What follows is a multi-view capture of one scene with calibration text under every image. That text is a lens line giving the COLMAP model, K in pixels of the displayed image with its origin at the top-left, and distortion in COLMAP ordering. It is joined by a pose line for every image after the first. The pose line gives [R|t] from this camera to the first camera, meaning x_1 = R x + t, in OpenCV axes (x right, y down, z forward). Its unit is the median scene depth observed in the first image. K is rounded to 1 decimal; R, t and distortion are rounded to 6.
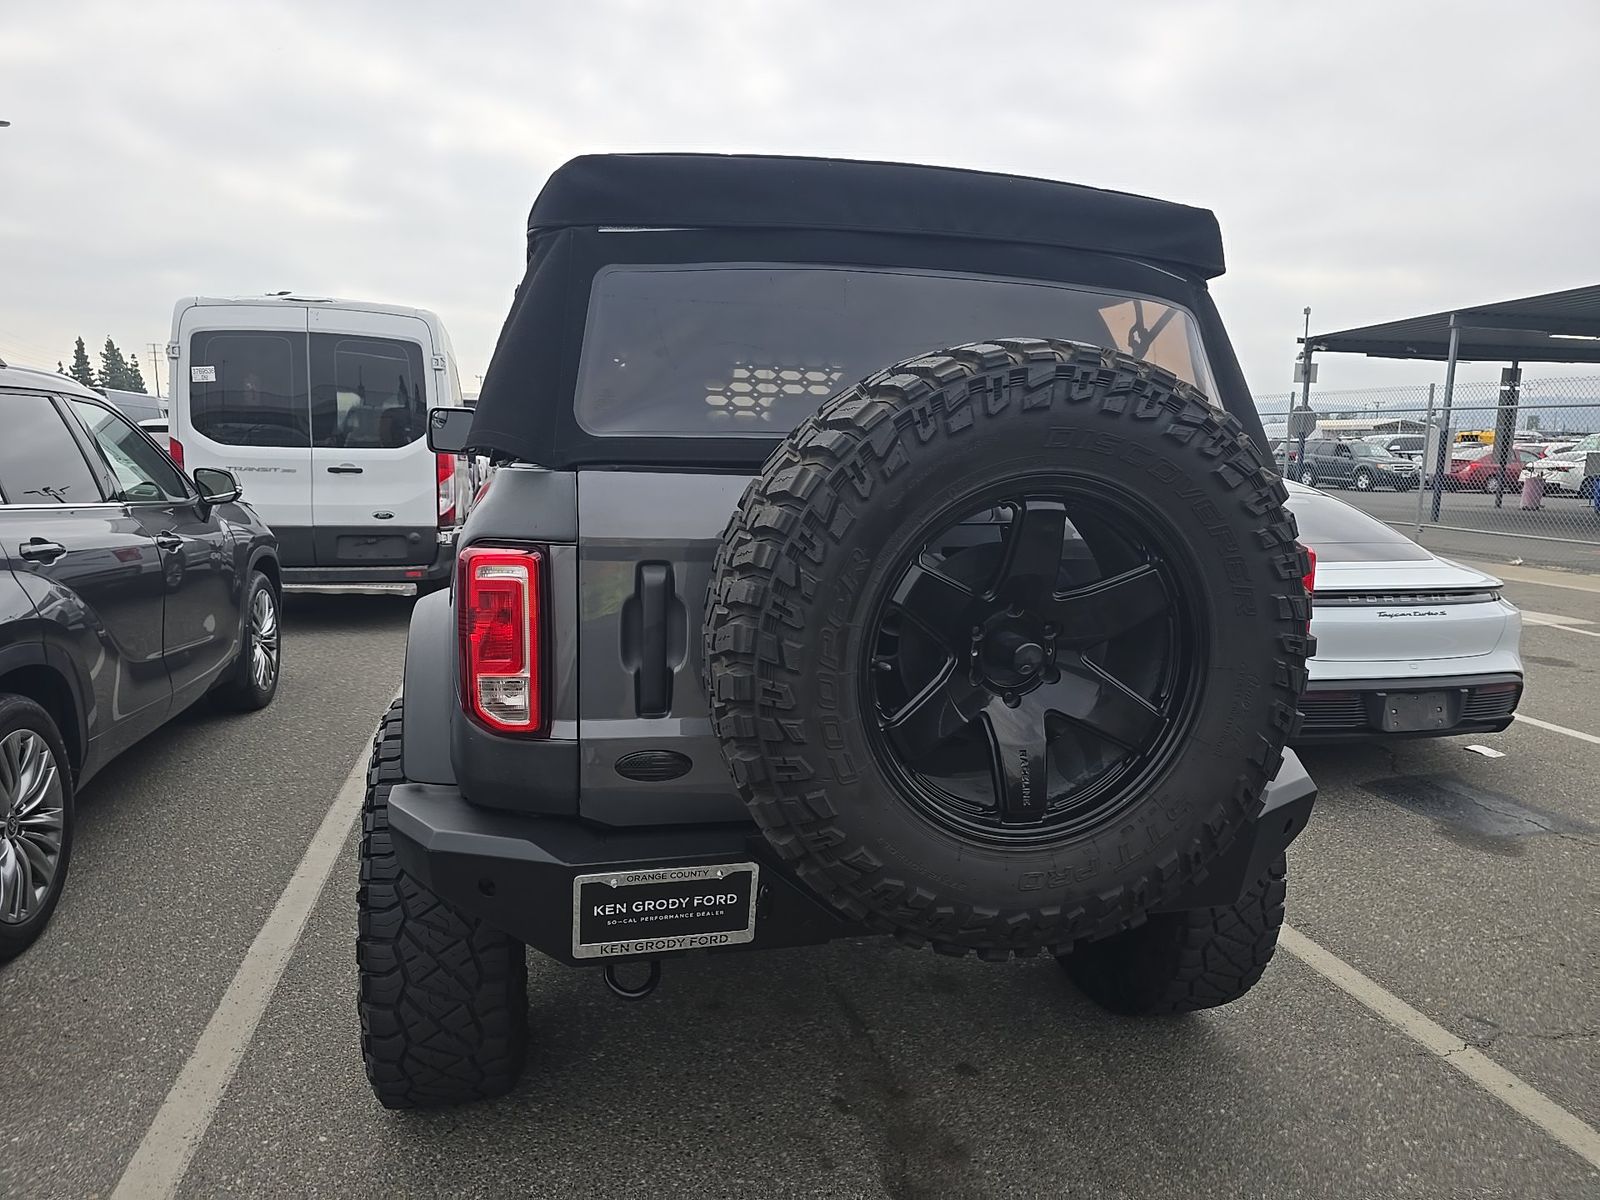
lens RADIAL K [[1086.6, 0, 804.3], [0, 1086.6, 602.9], [0, 0, 1]] dist [0.050417, -0.043222]
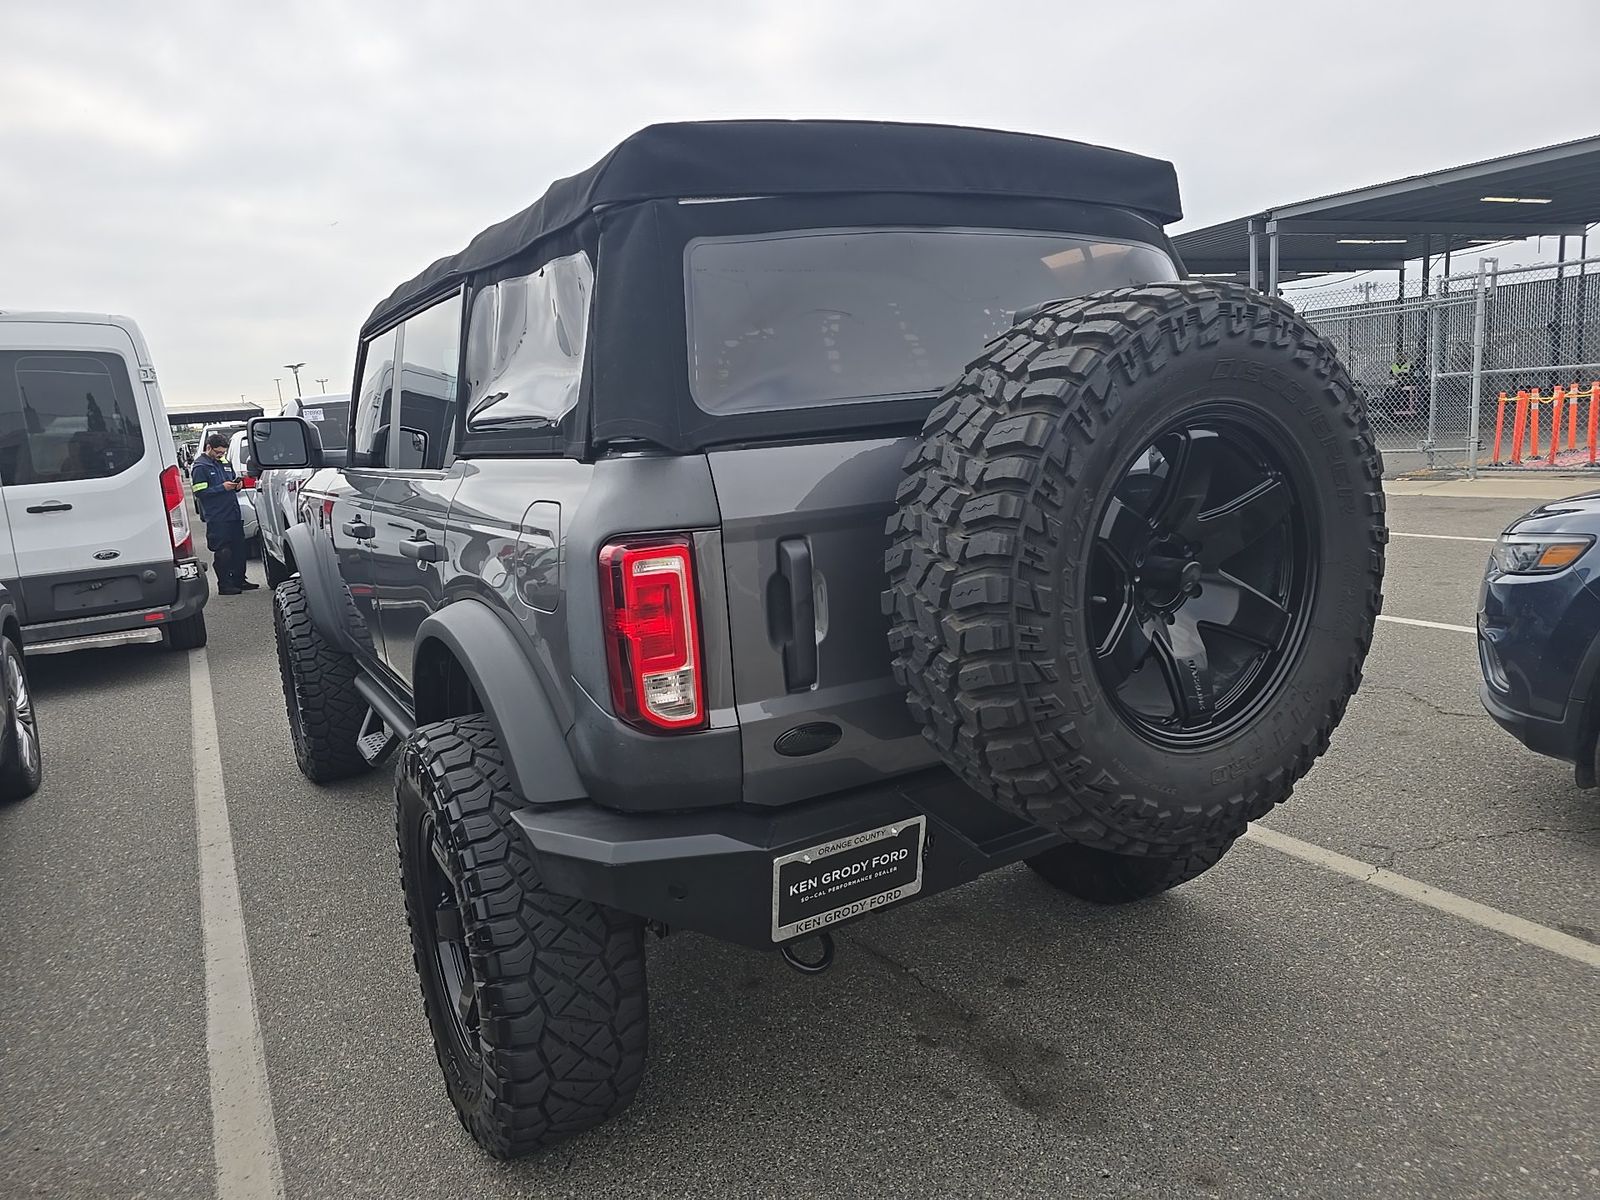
lens RADIAL K [[1078.0, 0, 803.7], [0, 1078.0, 604.1], [0, 0, 1]] dist [0.068312, -0.060667]
pose [[0.953886, -0.138864, 0.266116, -0.401075], [0.132737, 0.990304, 0.040963, -0.015271], [-0.269224, -0.003751, 0.963070, 0.047914]]
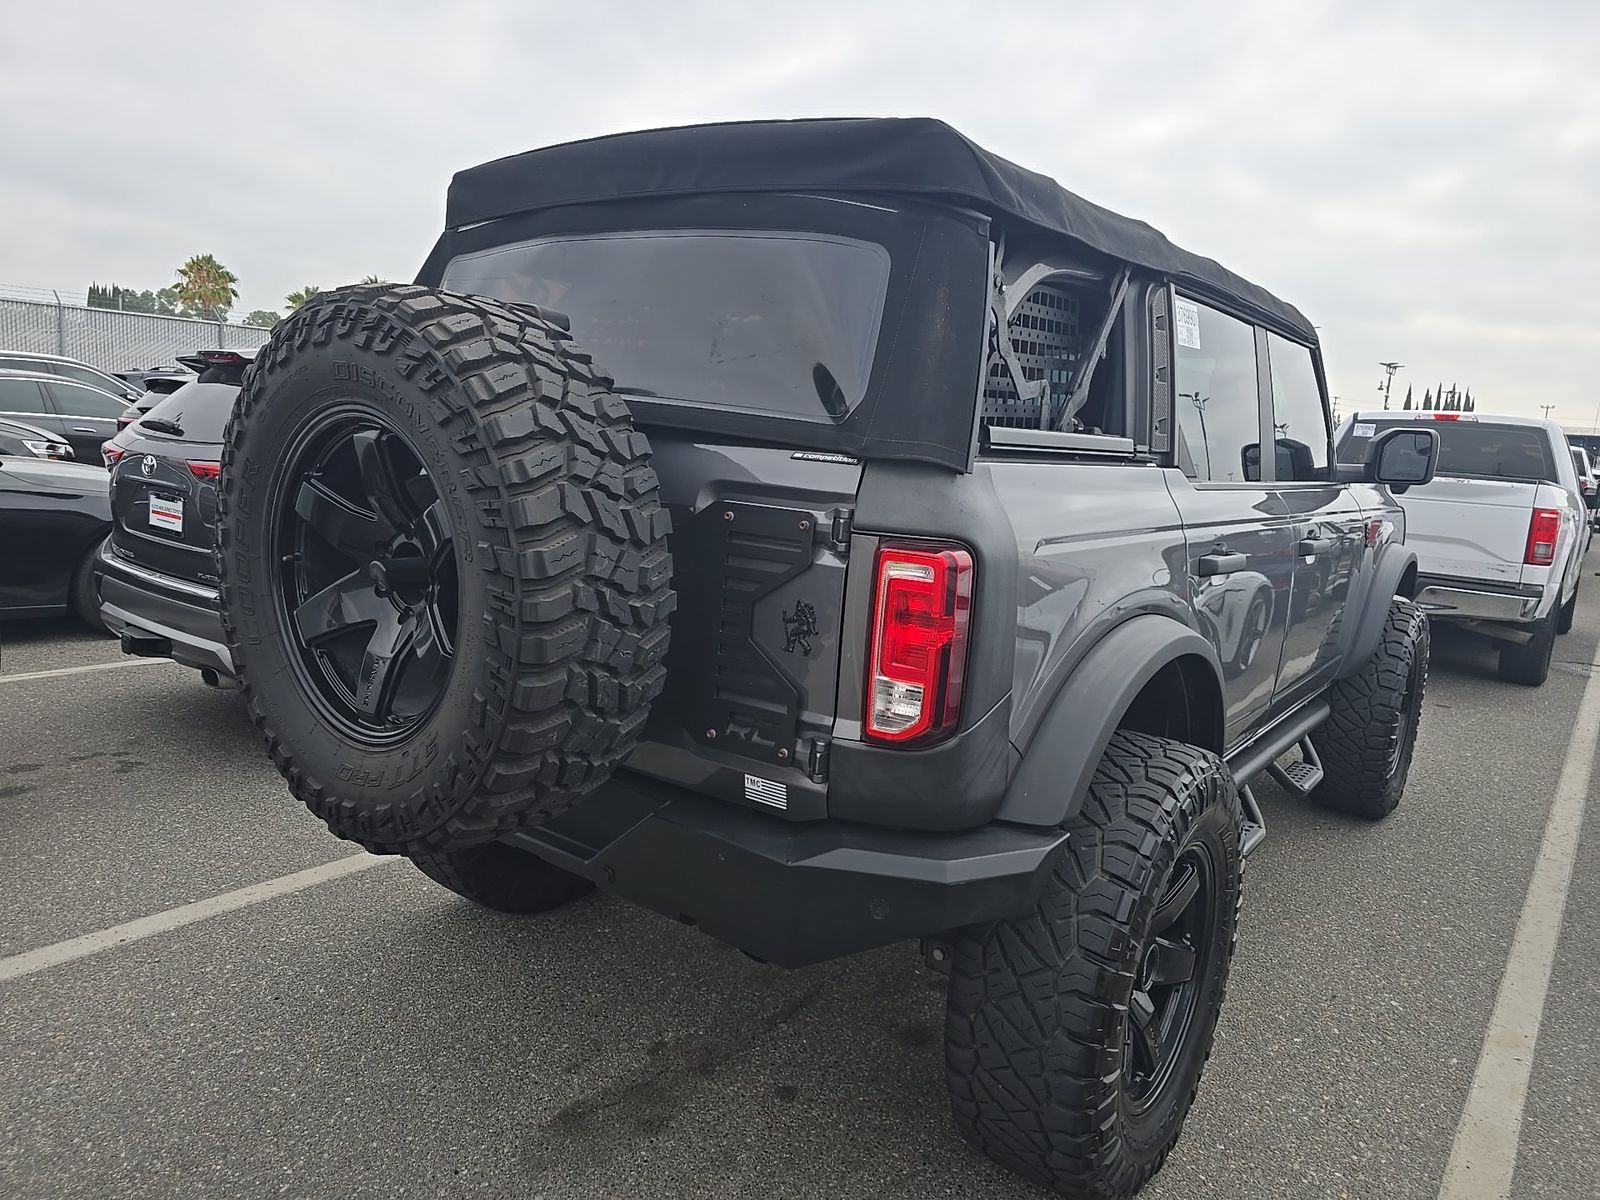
lens RADIAL K [[1086.6, 0, 804.3], [0, 1086.6, 602.9], [0, 0, 1]] dist [0.050417, -0.043222]
pose [[0.625836, 0.148431, -0.765700, 1.154241], [-0.170096, 0.984068, 0.051735, -0.045570], [0.761181, 0.097865, 0.641113, 0.542274]]
